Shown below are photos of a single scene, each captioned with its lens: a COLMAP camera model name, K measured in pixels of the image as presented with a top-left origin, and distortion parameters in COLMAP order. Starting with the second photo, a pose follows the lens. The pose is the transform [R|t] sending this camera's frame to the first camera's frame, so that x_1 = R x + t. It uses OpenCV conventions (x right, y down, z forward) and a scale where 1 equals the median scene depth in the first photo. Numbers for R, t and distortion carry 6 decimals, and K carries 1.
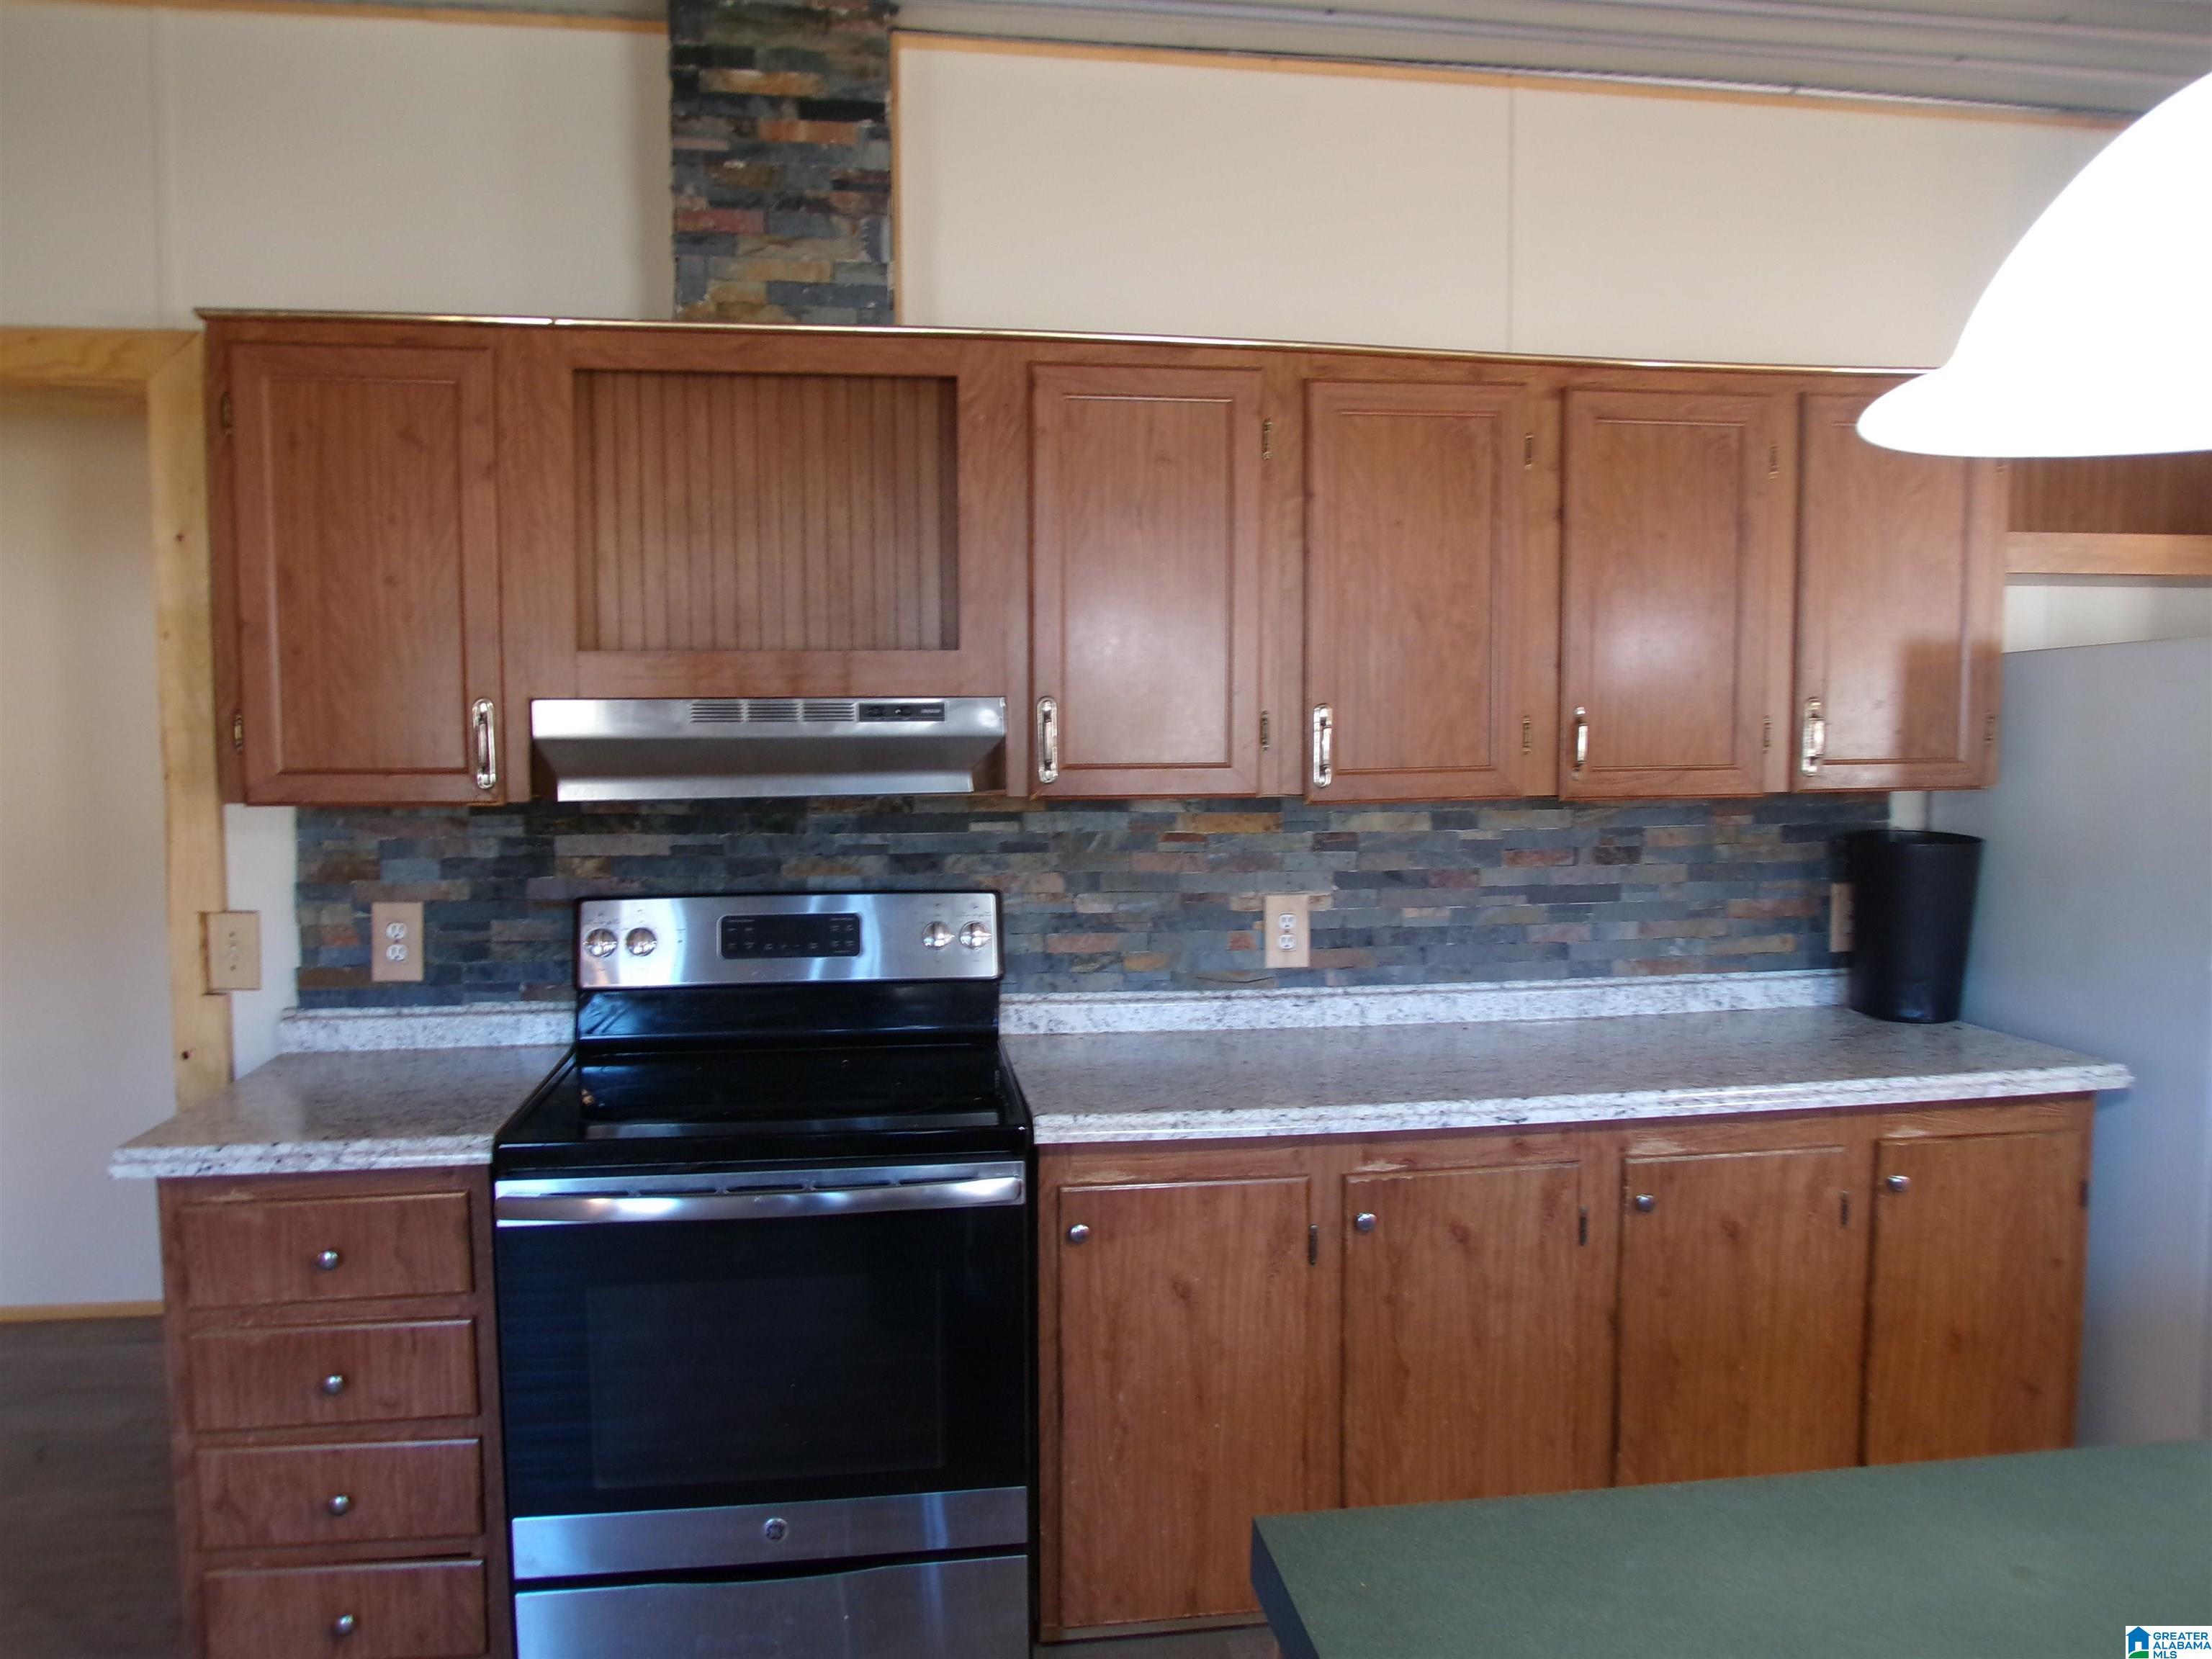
lens RADIAL K [[1496.5, 0, 1106.5], [0, 1496.5, 826.4], [0, 0, 1]] dist [-0.039022, 0.003529]
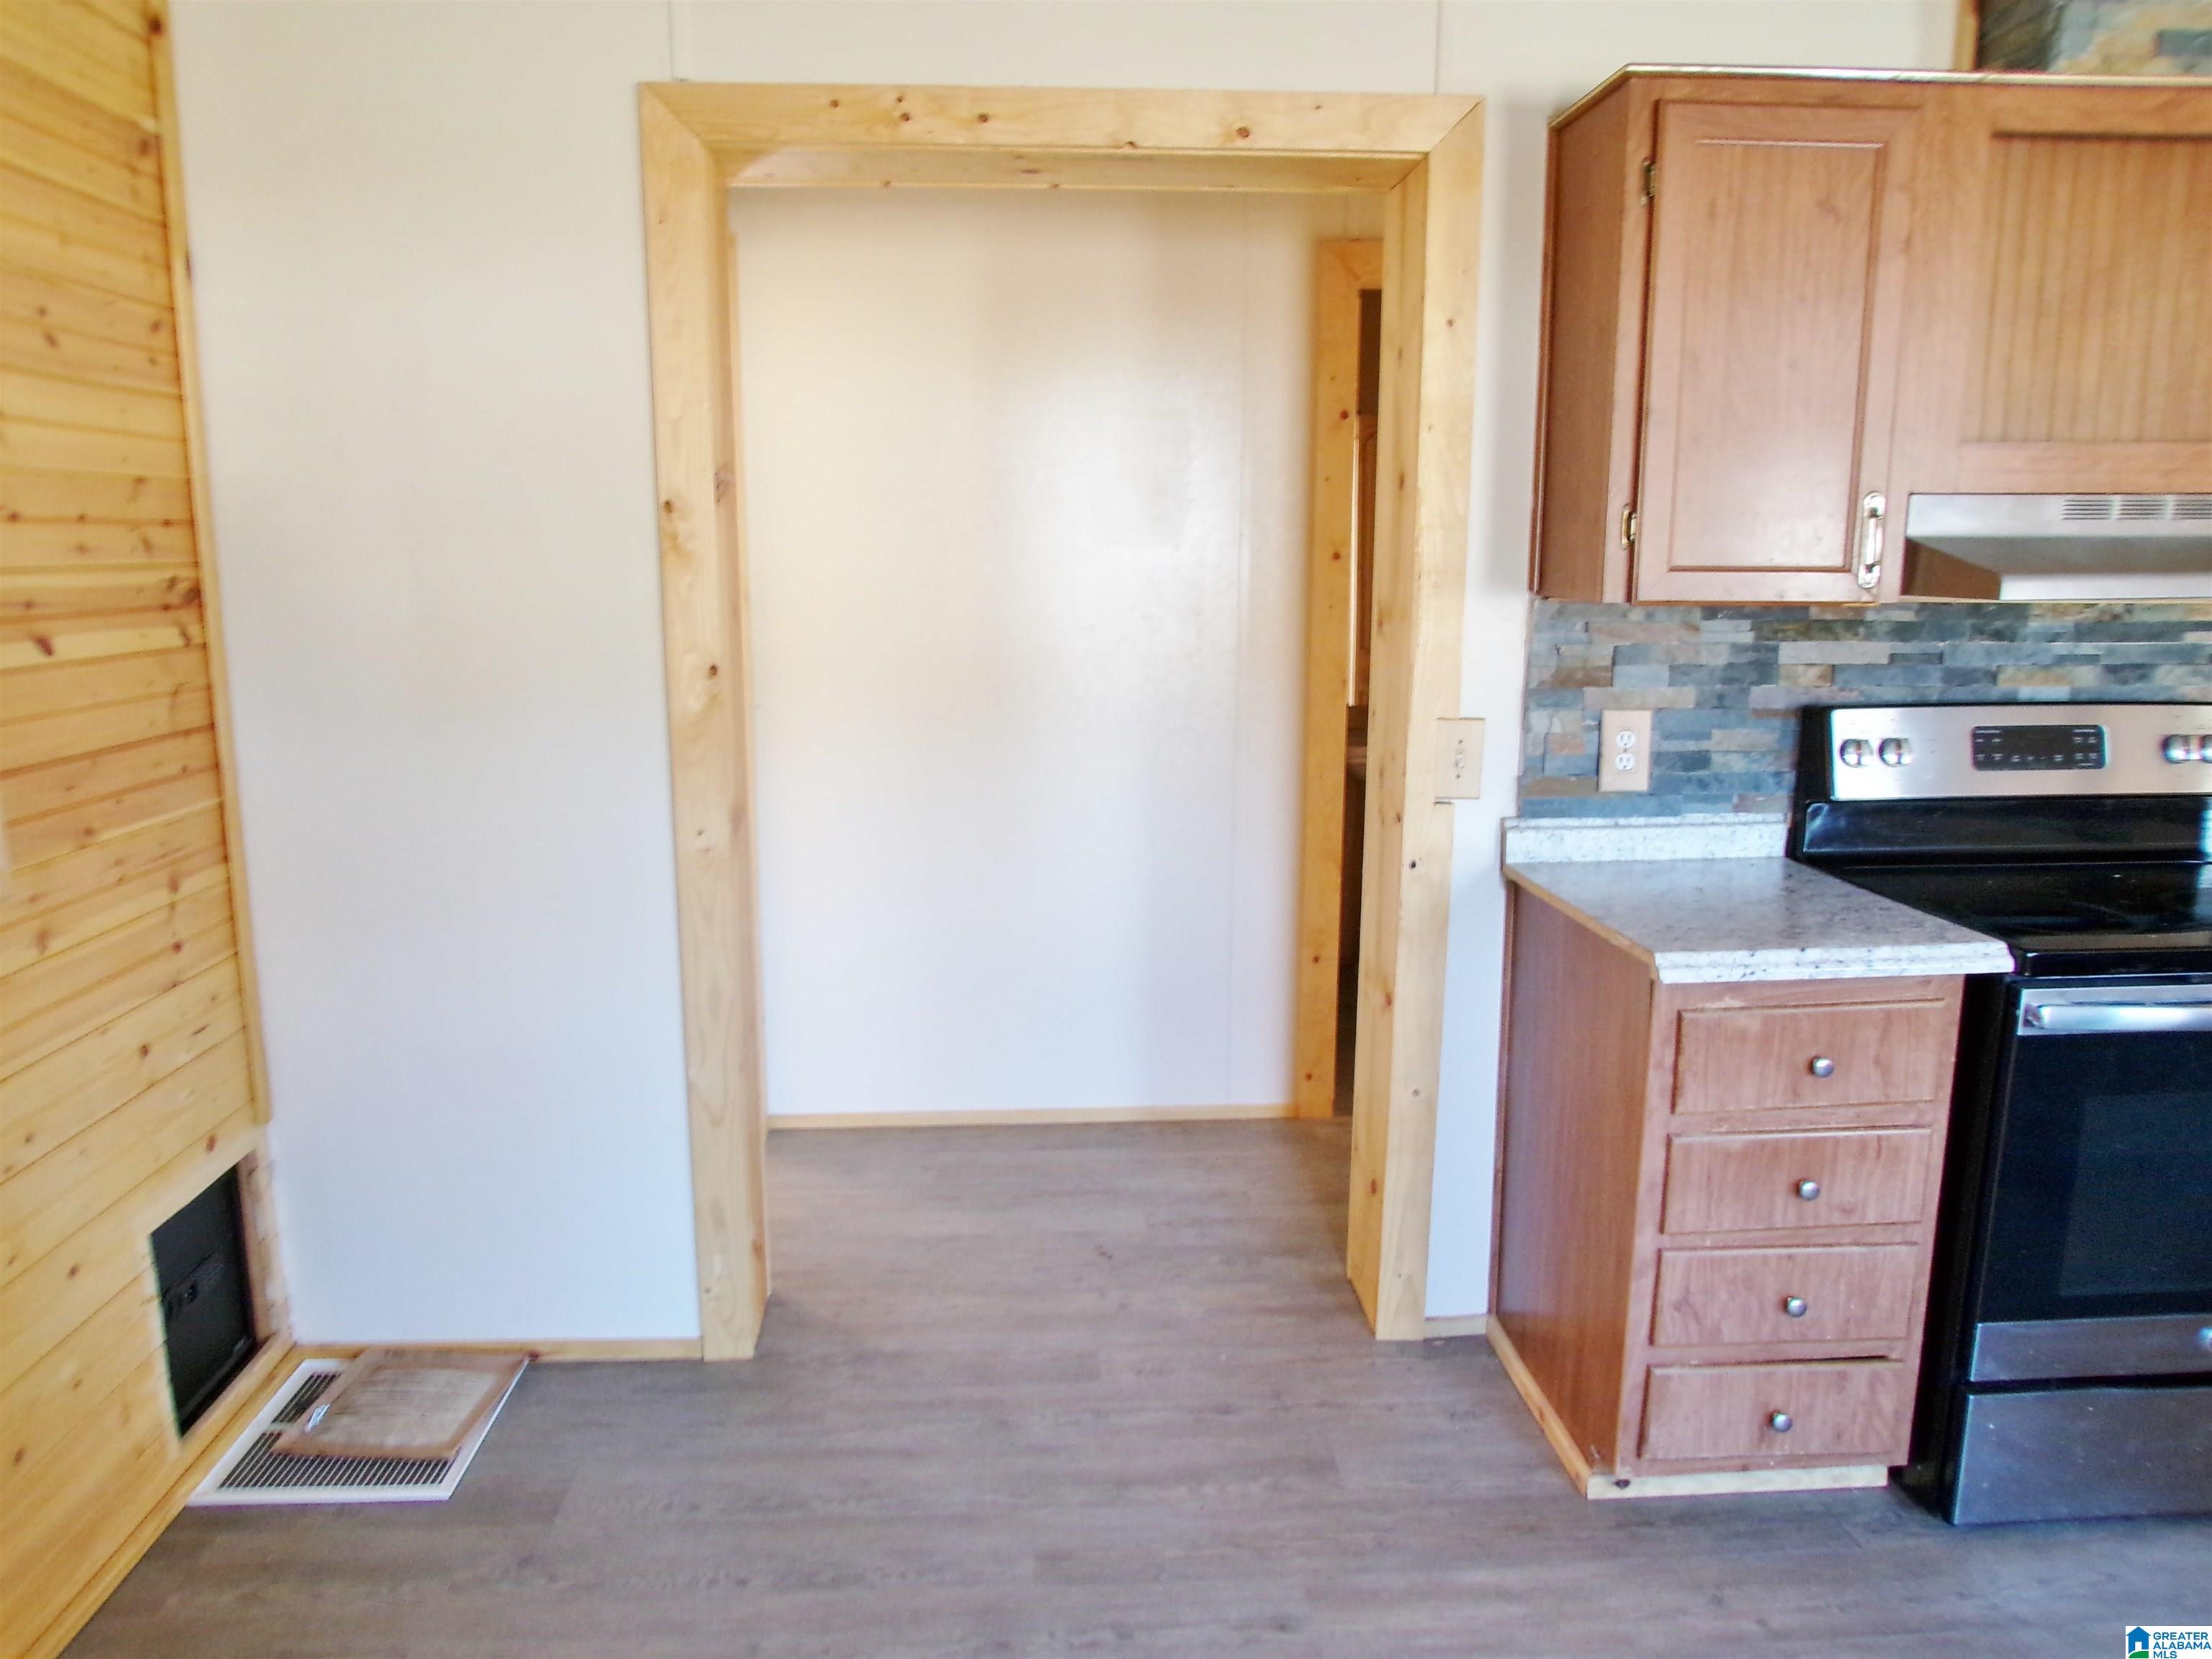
lens RADIAL K [[1492.0, 0, 1096.7], [0, 1492.0, 833.0], [0, 0, 1]] dist [-0.046521, 0.020949]
pose [[0.995780, 0.012308, -0.090942, -0.785363], [-0.002029, 0.993676, 0.112268, 0.024426], [0.091749, -0.111610, 0.989508, -0.002344]]
